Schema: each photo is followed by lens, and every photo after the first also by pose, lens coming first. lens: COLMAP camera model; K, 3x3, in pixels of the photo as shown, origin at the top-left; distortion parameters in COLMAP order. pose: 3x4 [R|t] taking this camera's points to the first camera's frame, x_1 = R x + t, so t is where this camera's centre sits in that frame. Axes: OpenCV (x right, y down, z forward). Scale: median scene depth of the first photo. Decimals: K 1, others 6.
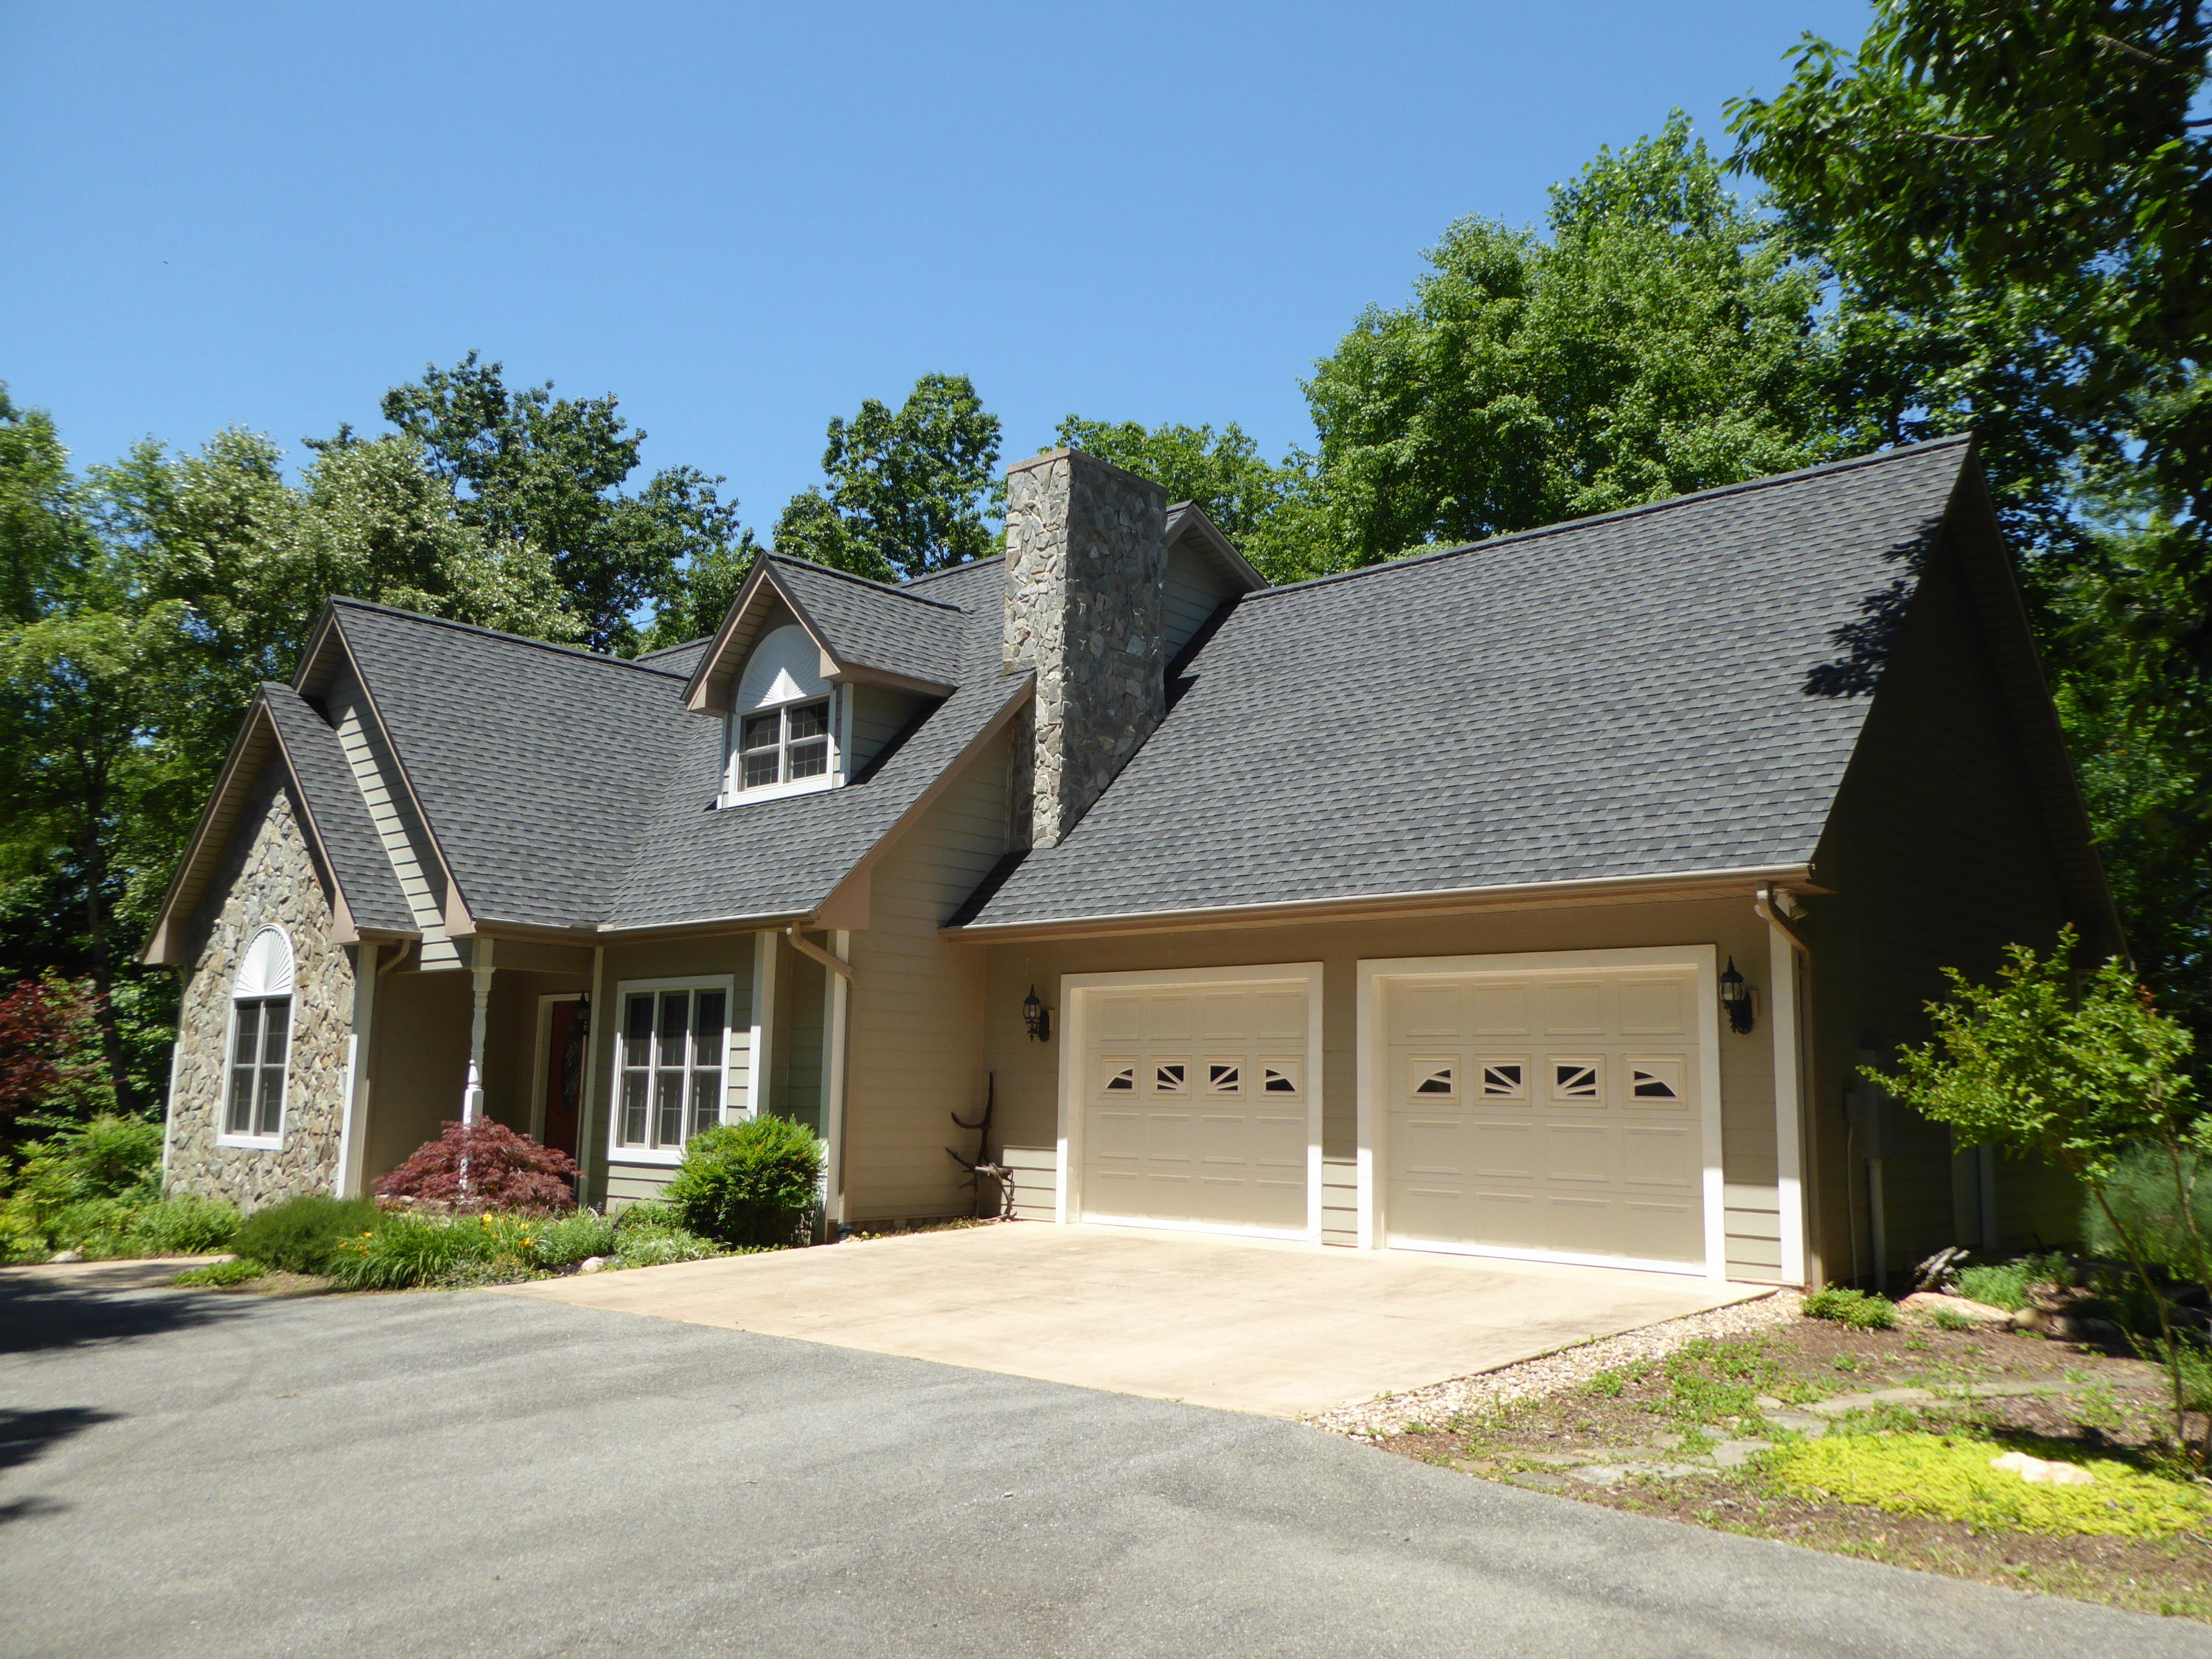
lens RADIAL K [[1668.8, 0, 1114.5], [0, 1668.8, 826.4], [0, 0, 1]] dist [-0.010770, 0.002529]
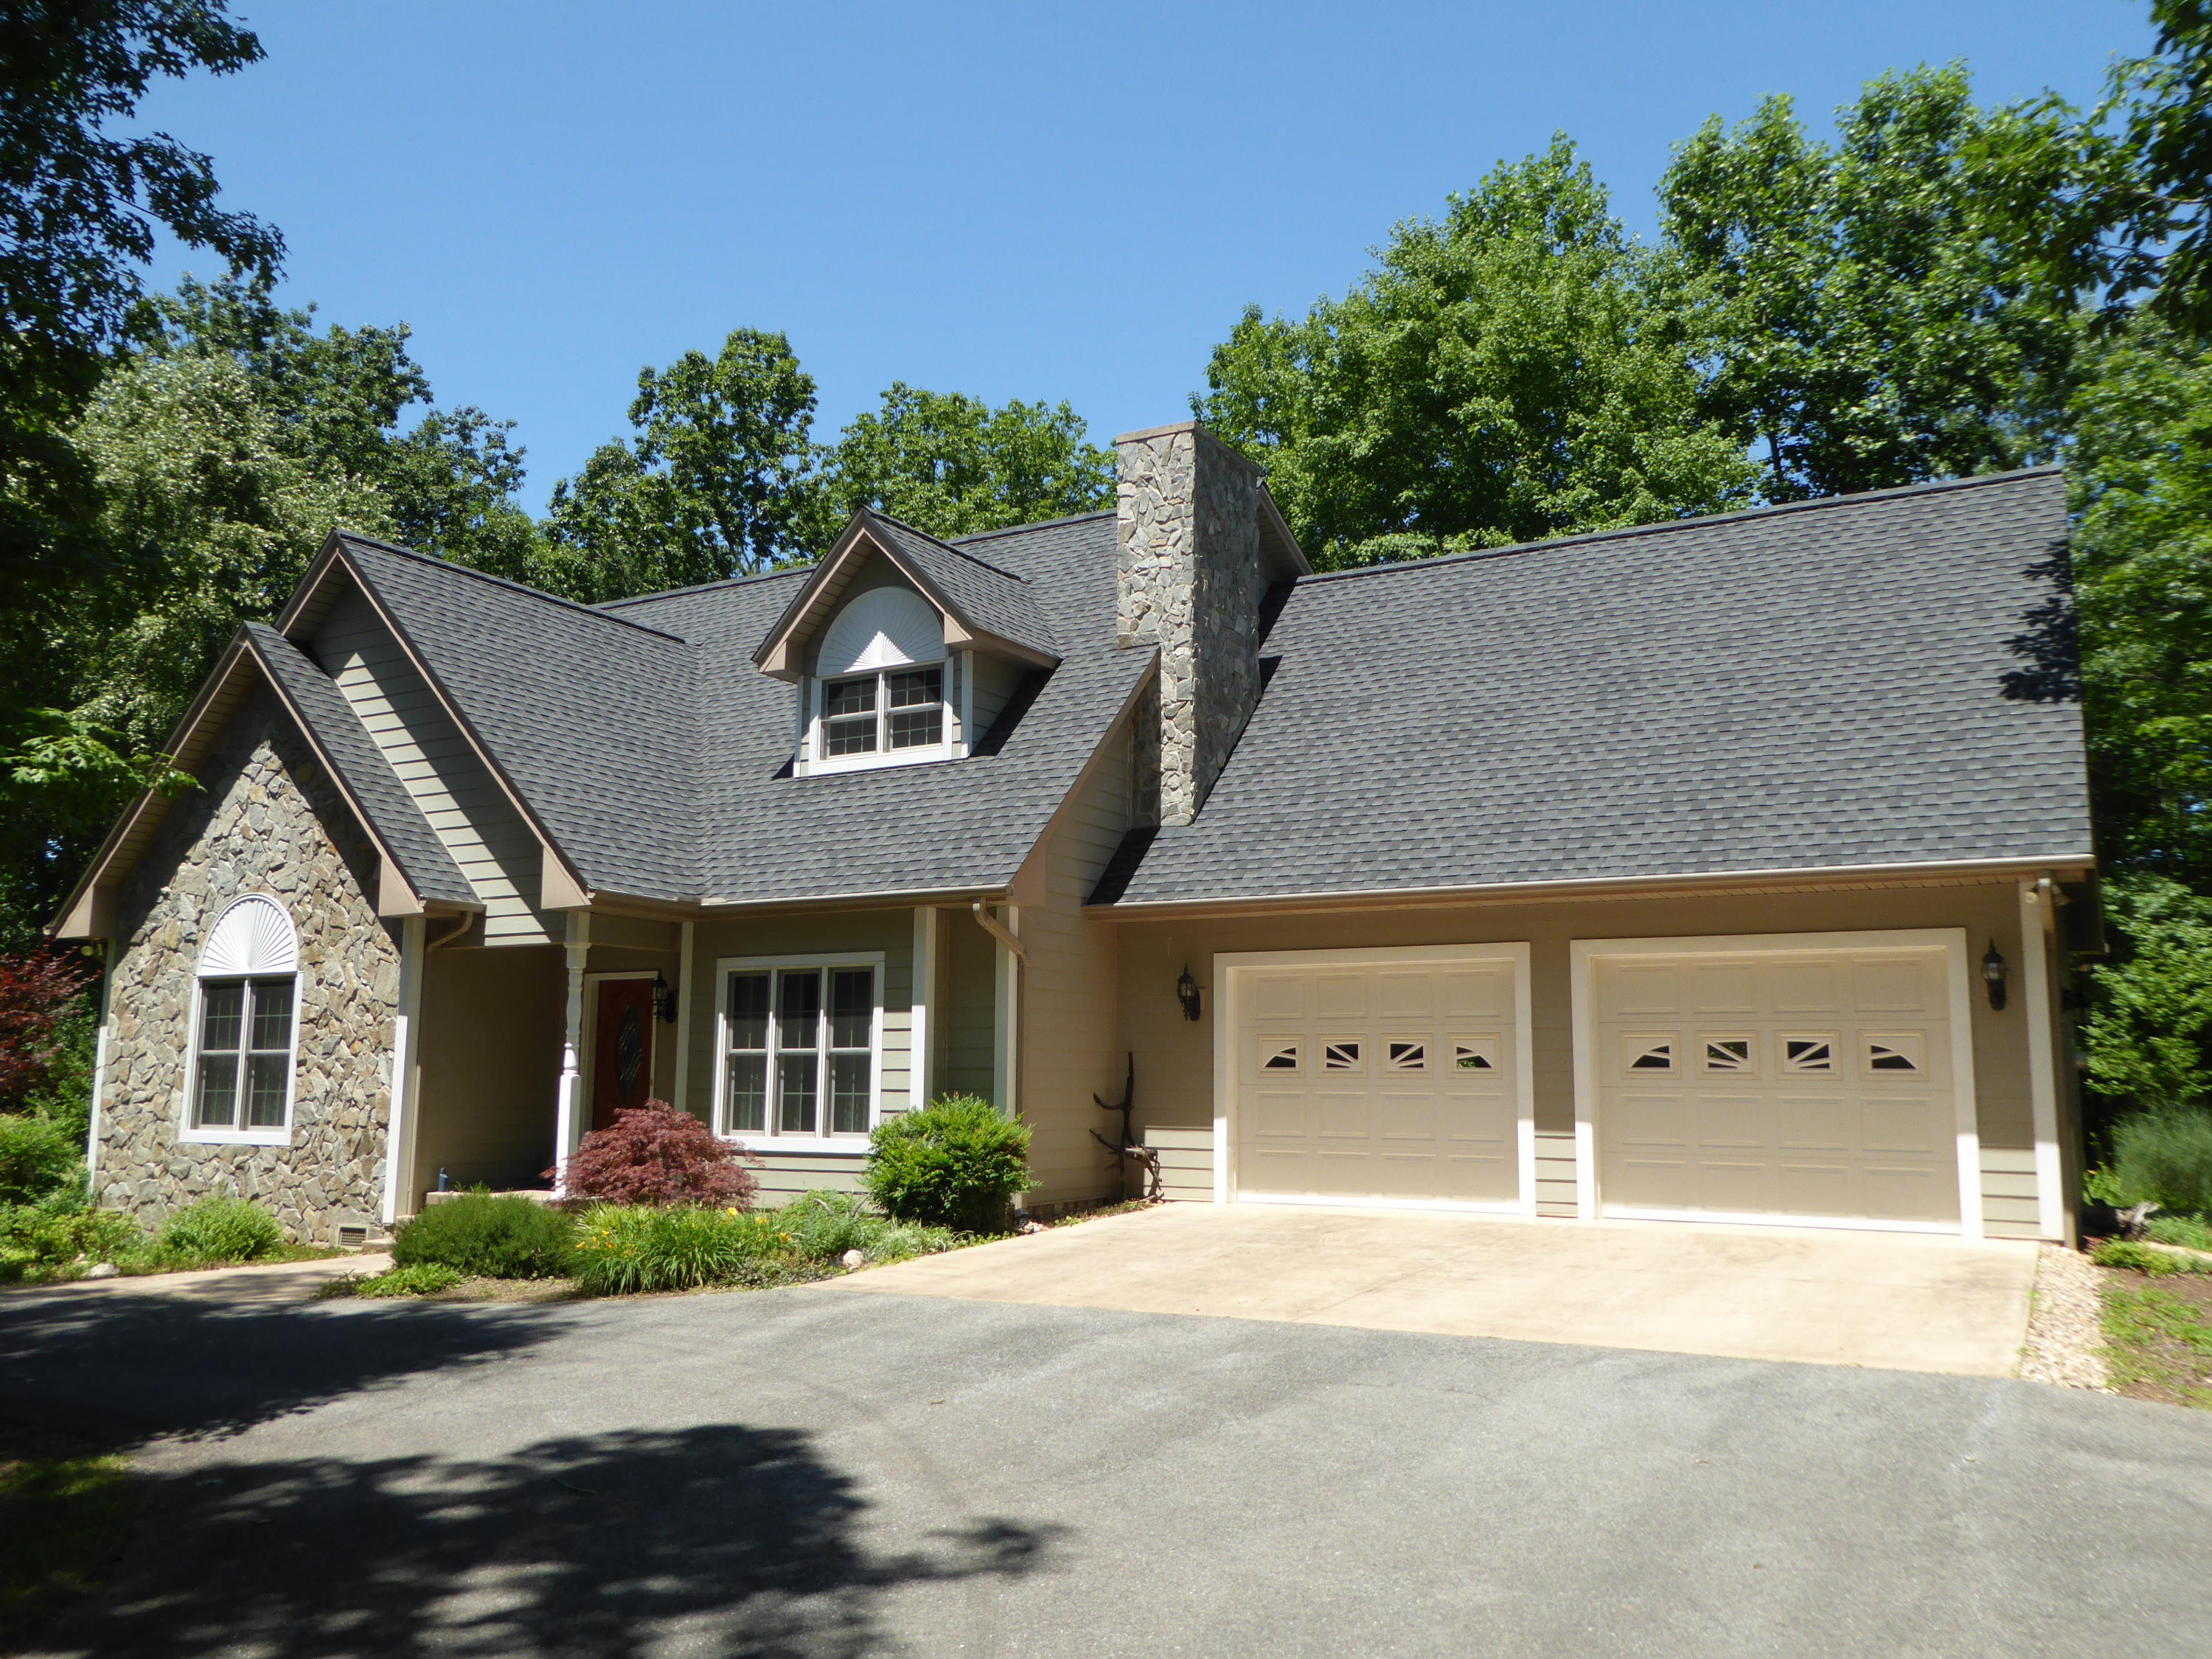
lens RADIAL K [[1668.8, 0, 1110.7], [0, 1668.8, 838.3], [0, 0, 1]] dist [-0.010770, 0.002529]
pose [[0.979563, 0.018087, 0.200321, -0.265043], [-0.021807, 0.999628, 0.016379, 0.004943], [-0.199950, -0.020412, 0.979593, 0.036867]]
